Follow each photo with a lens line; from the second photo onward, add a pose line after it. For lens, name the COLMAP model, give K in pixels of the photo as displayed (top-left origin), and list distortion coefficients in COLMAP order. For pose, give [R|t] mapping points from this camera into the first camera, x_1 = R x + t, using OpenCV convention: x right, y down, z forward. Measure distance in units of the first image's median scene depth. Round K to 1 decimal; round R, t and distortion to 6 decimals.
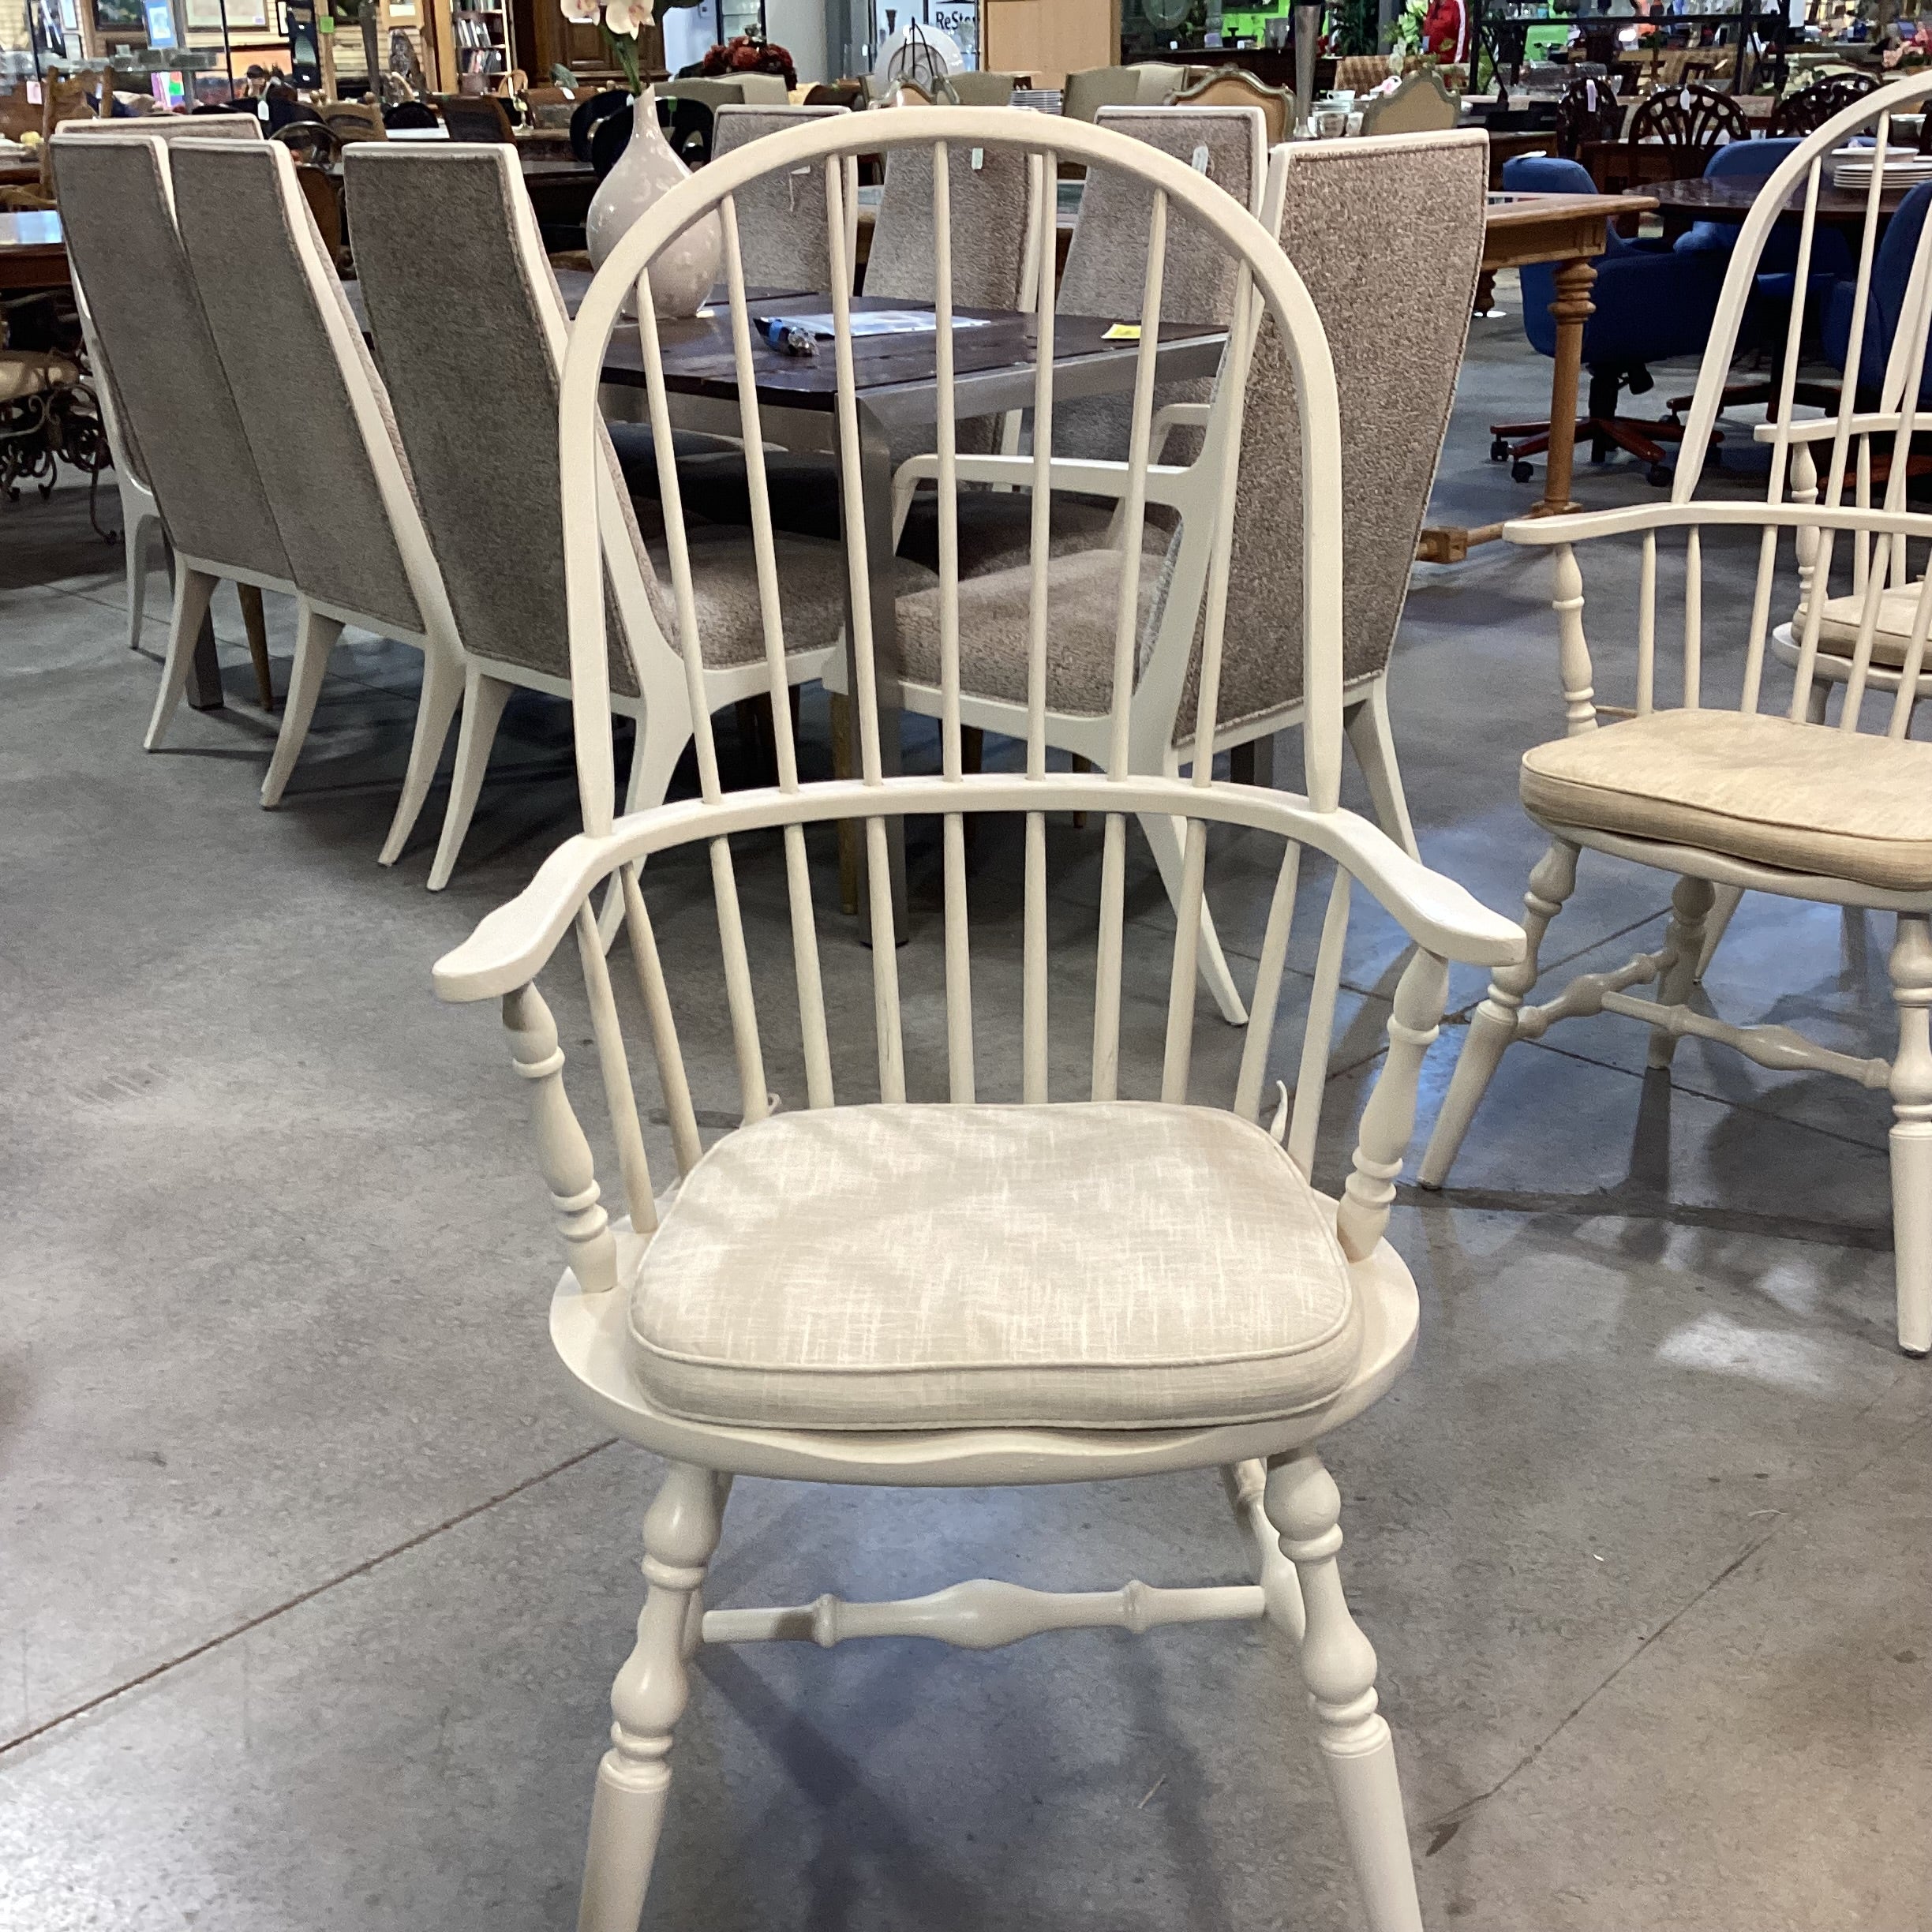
lens RADIAL K [[2334.9, 0, 941.7], [0, 2334.9, 960.5], [0, 0, 1]] dist [0.164481, -0.372207]
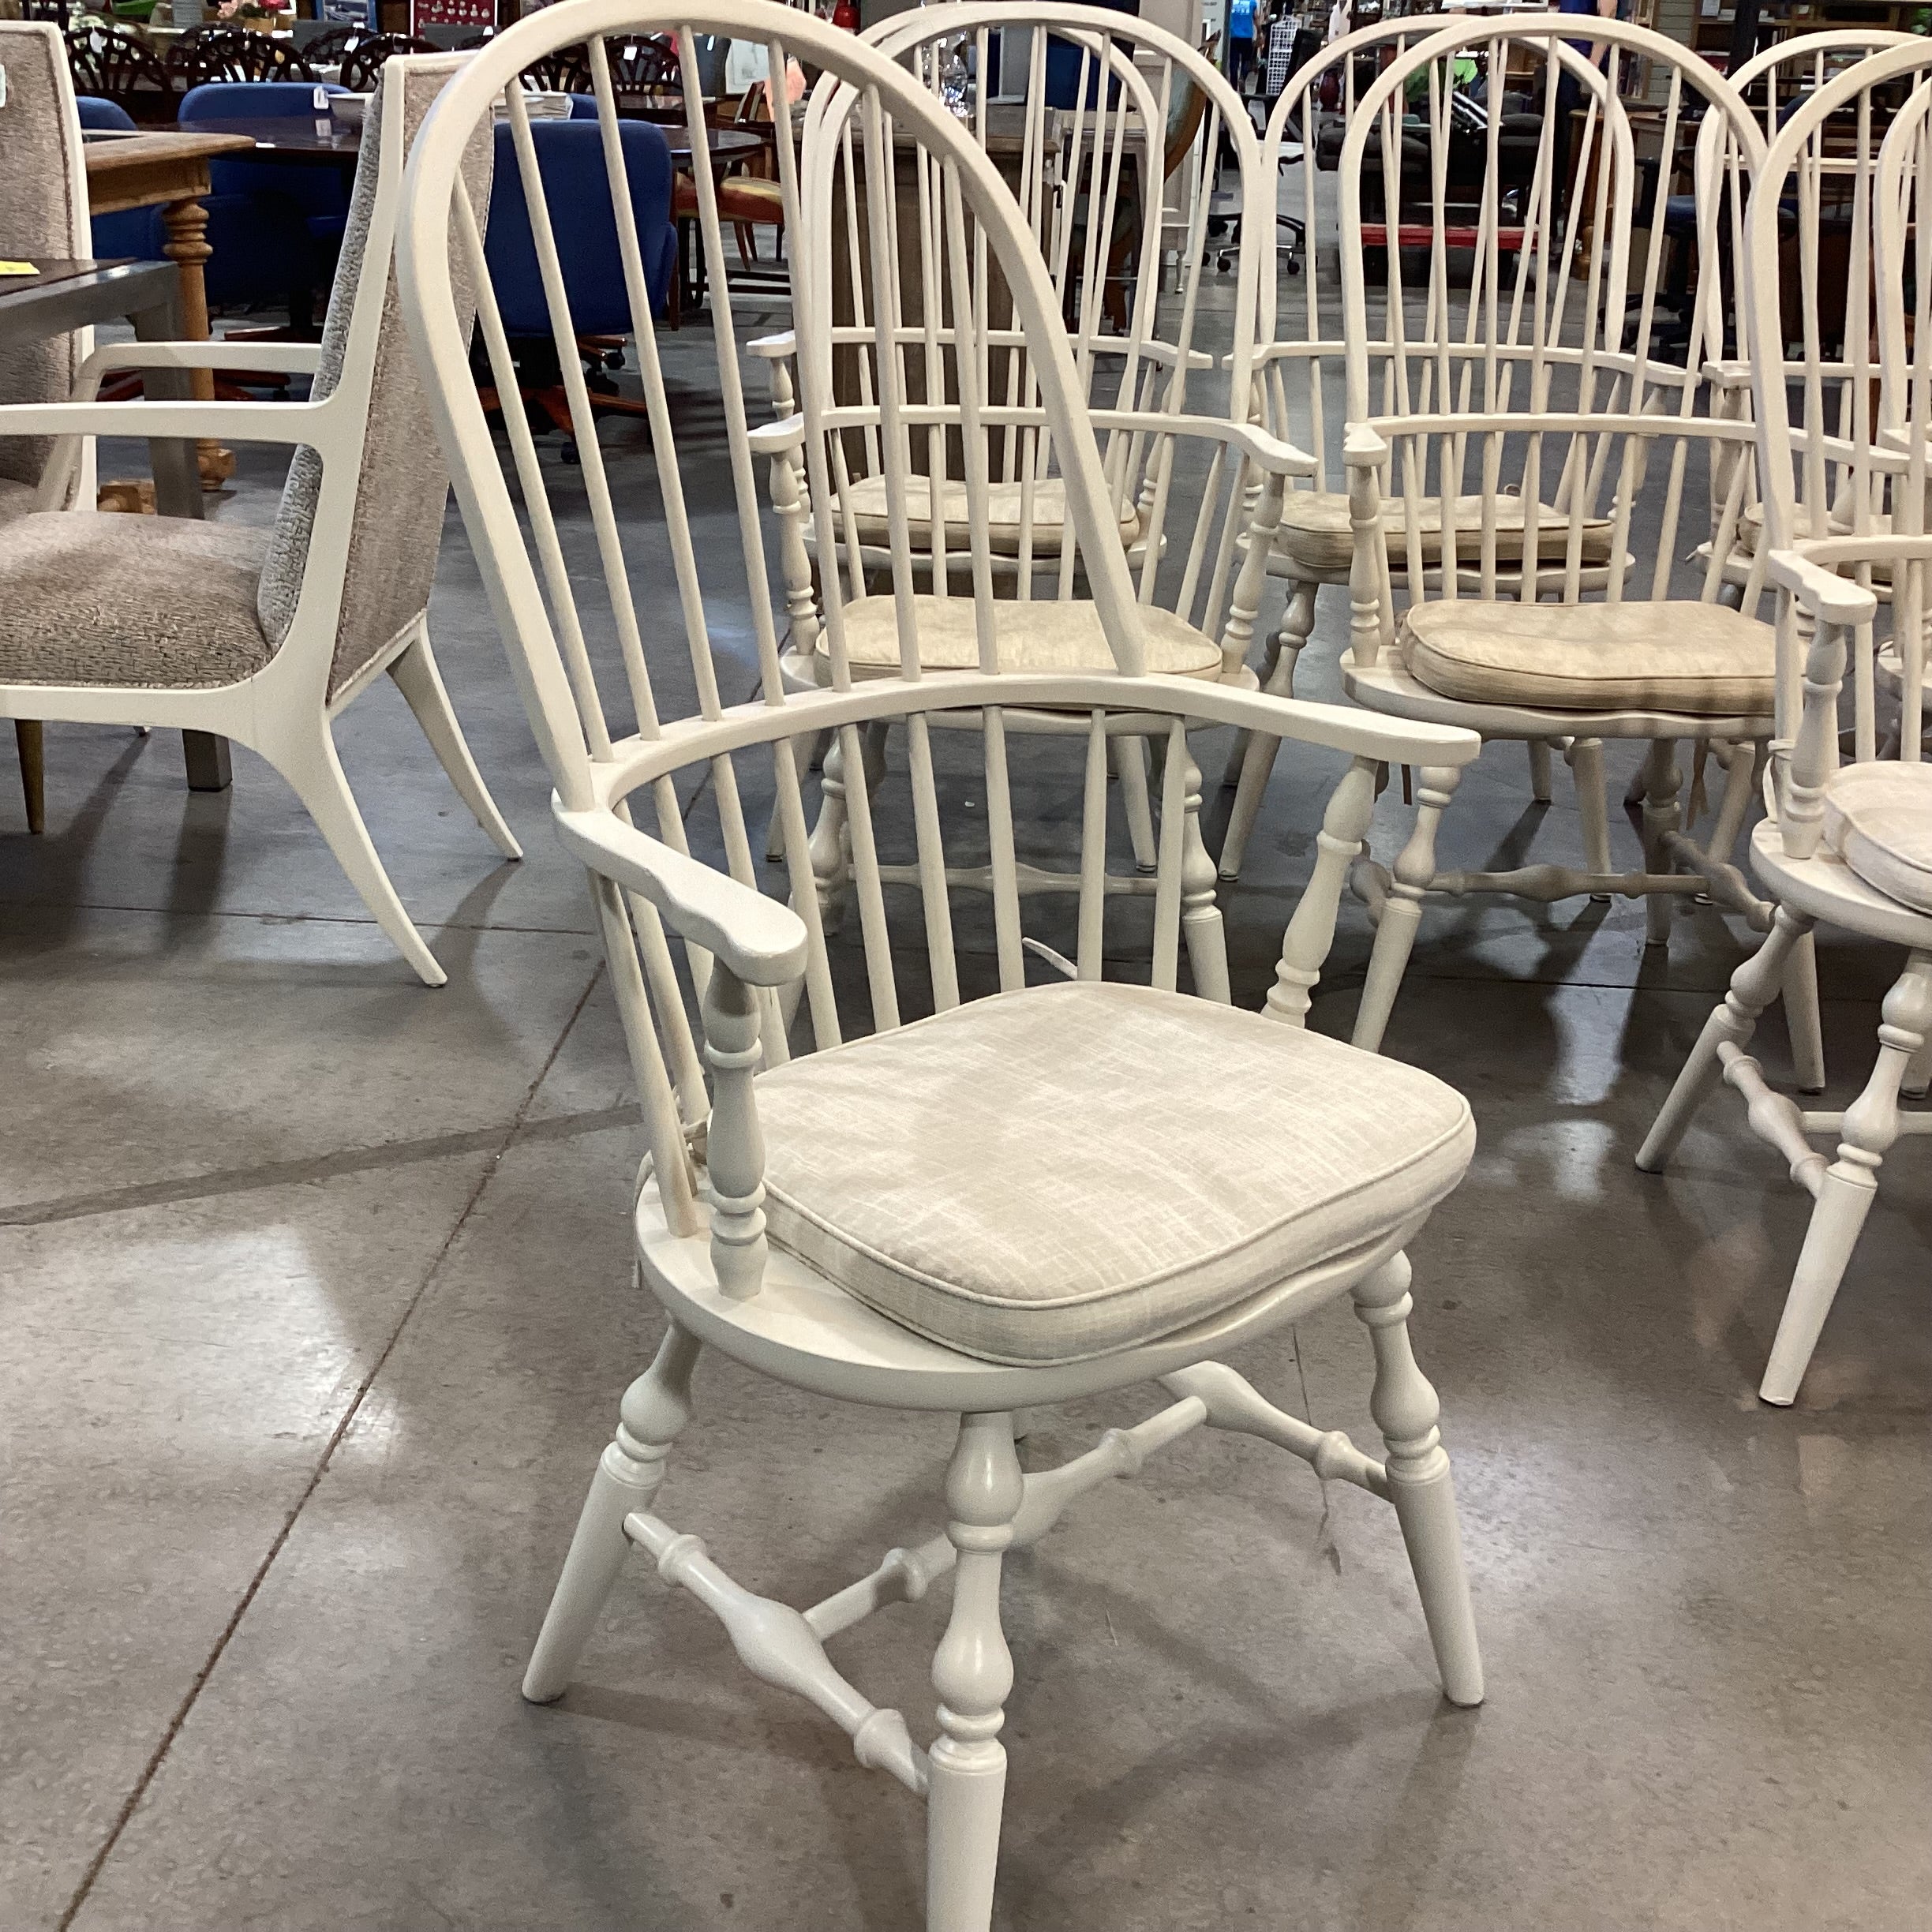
lens RADIAL K [[2322.7, 0, 945.2], [0, 2322.7, 964.9], [0, 0, 1]] dist [0.145435, -0.300908]
pose [[0.752420, -0.208383, 0.624853, -0.373265], [0.196213, 0.976480, 0.089377, -0.030264], [-0.628781, 0.055356, 0.775610, 0.149613]]
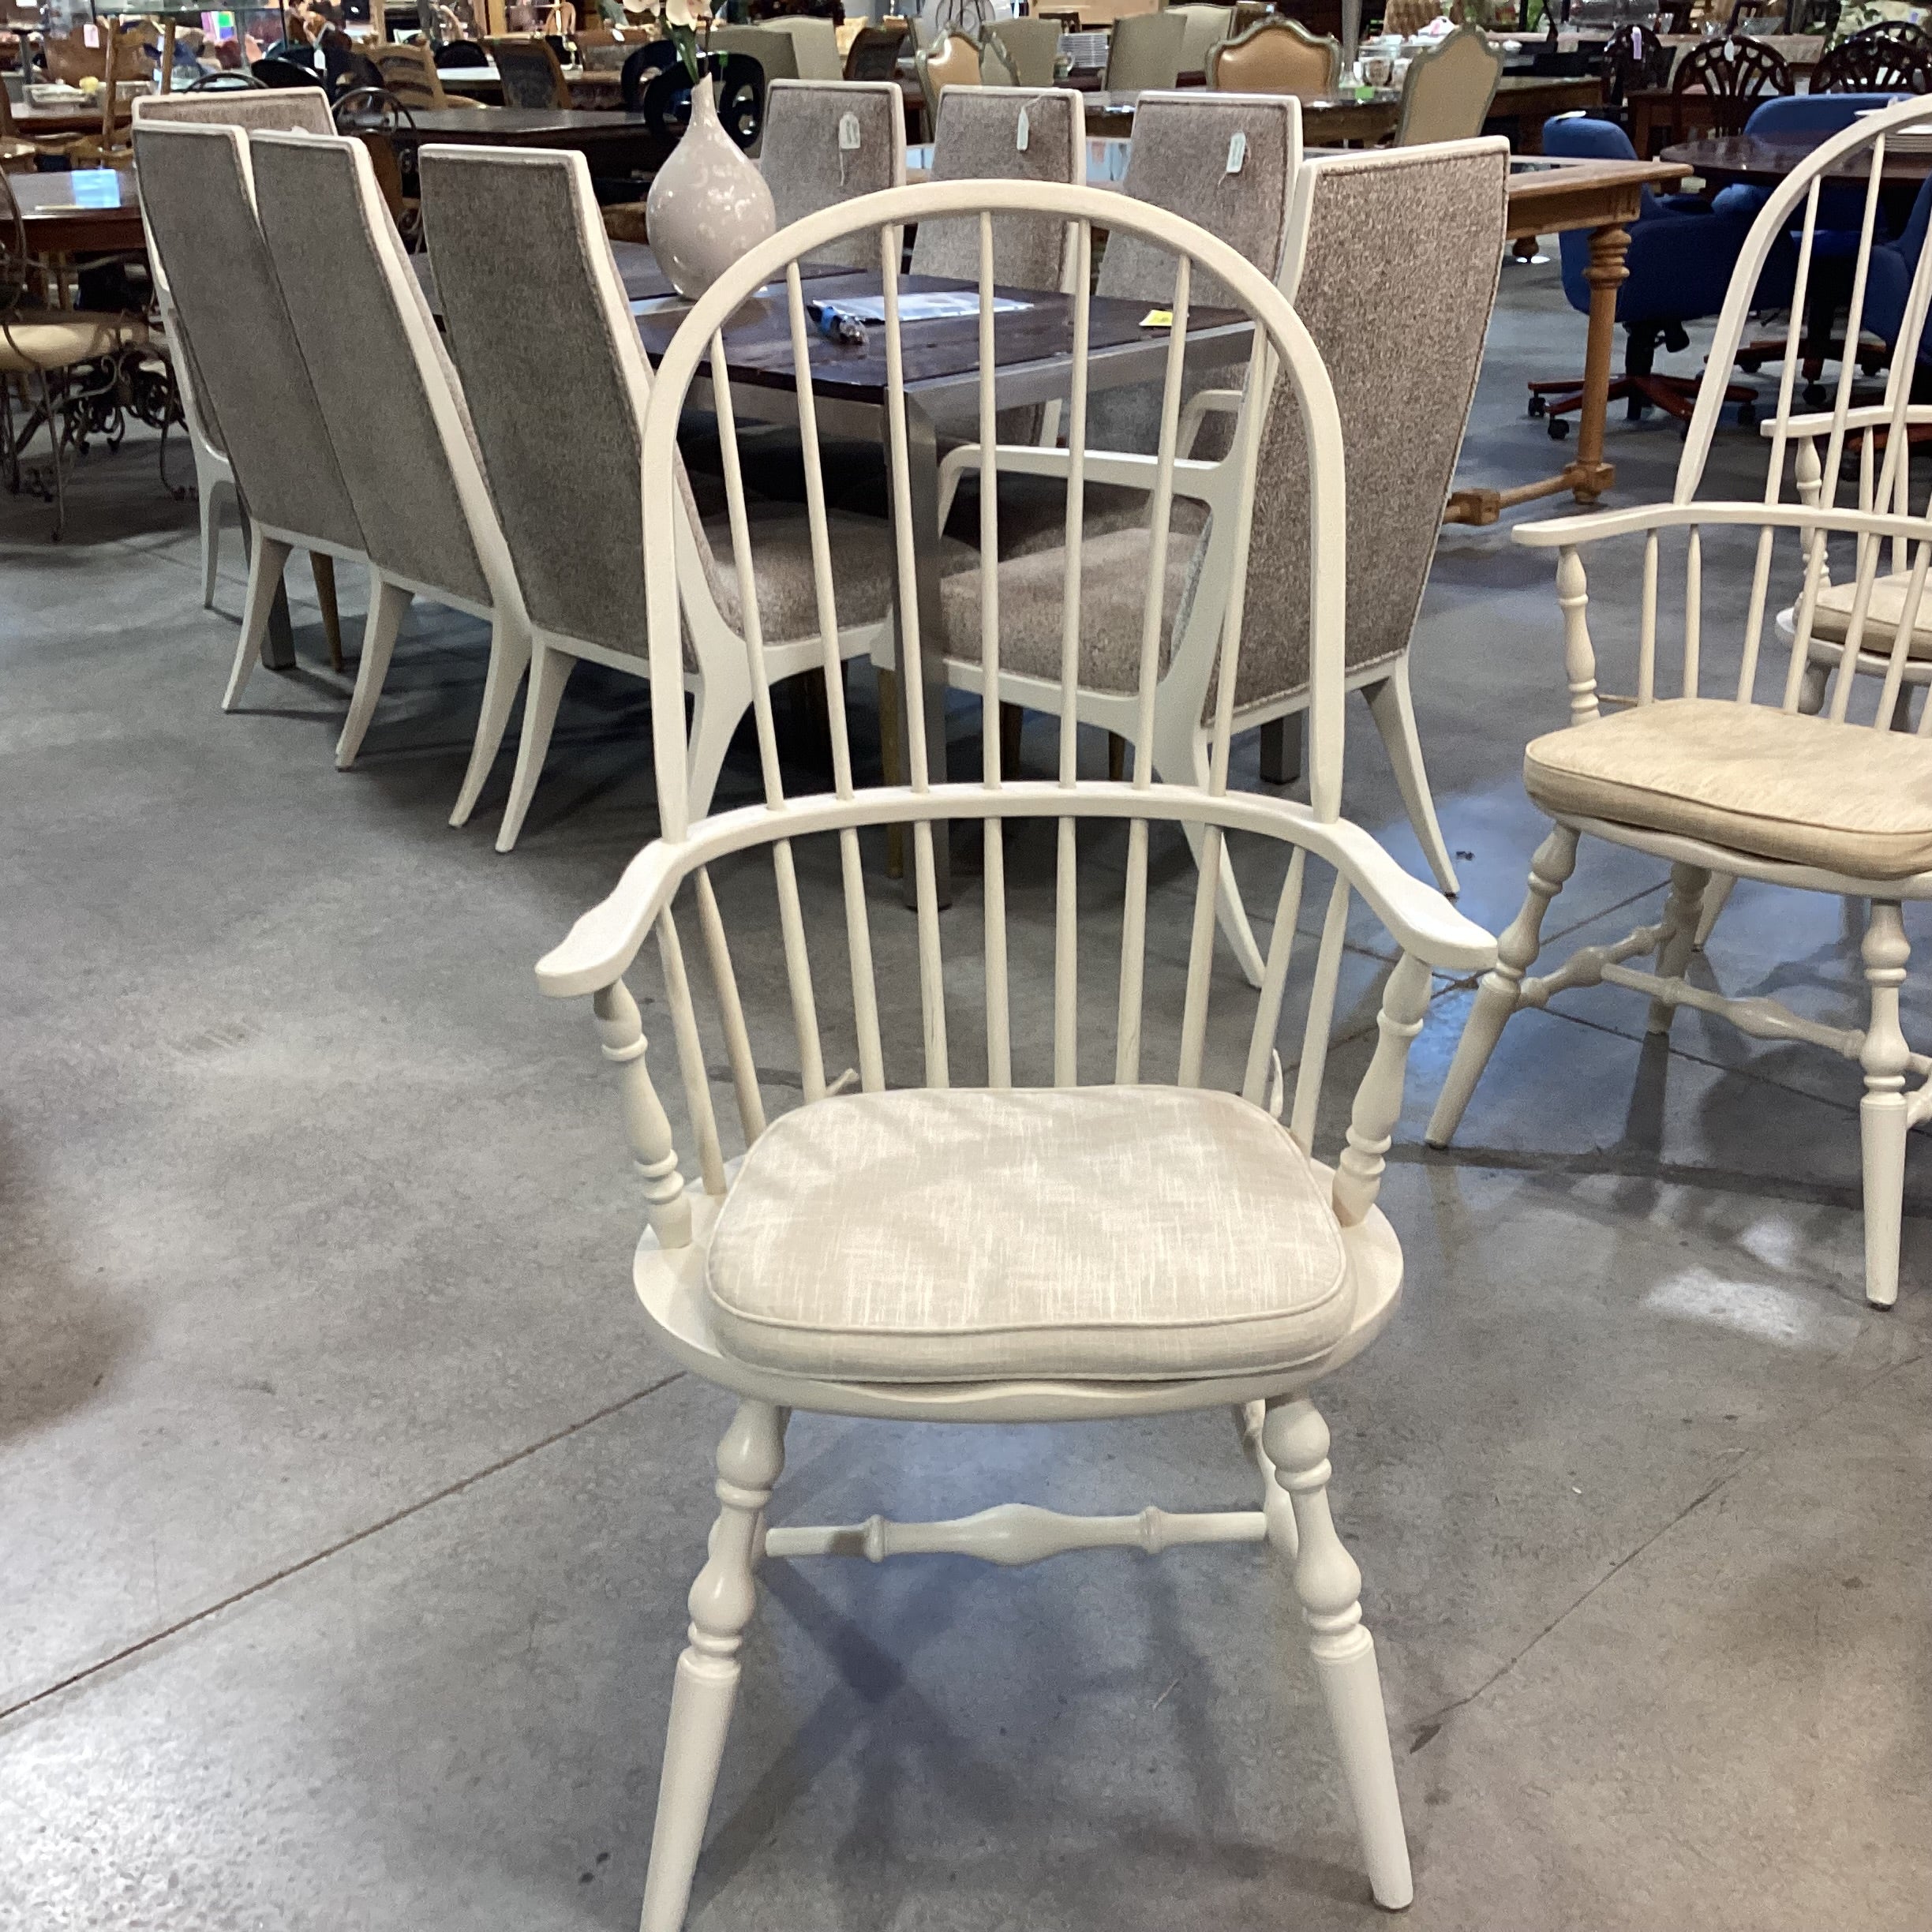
lens RADIAL K [[2334.9, 0, 941.7], [0, 2334.9, 960.5], [0, 0, 1]] dist [0.164481, -0.372207]
pose [[0.999824, 0.006104, -0.017745, 0.000598], [-0.005579, 0.999550, 0.029480, -0.018626], [0.017917, -0.029376, 0.999408, -0.072749]]
